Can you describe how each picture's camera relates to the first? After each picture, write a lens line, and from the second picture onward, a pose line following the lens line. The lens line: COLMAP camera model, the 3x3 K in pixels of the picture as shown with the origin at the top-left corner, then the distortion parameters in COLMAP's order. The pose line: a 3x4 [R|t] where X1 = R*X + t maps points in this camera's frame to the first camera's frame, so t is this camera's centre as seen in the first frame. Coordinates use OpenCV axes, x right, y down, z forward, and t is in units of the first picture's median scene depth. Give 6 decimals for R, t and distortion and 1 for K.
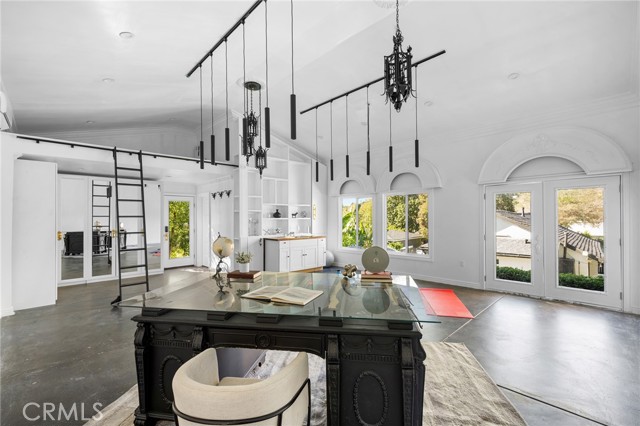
lens RADIAL K [[277.6, 0, 320.0], [0, 277.6, 213.0], [0, 0, 1]] dist [-0.000499, -0.000014]
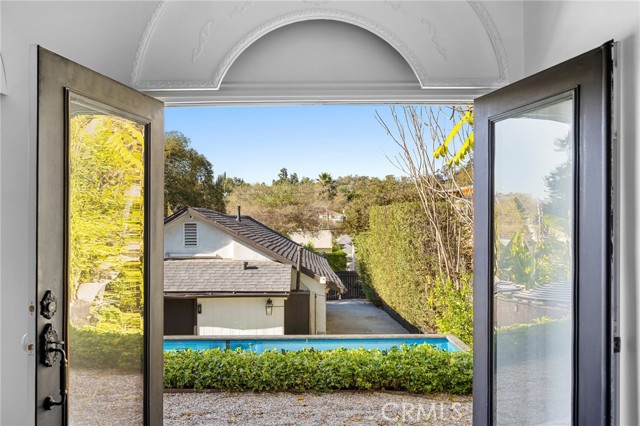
lens RADIAL K [[503.6, 0, 320.0], [0, 503.6, 213.0], [0, 0, 1]] dist [0.000009, -0.000021]
pose [[0.697856, 0.015917, 0.716061, 0.163249], [-0.011011, 0.999873, -0.011495, 0.010406], [-0.716153, 0.000137, 0.697943, 0.246909]]
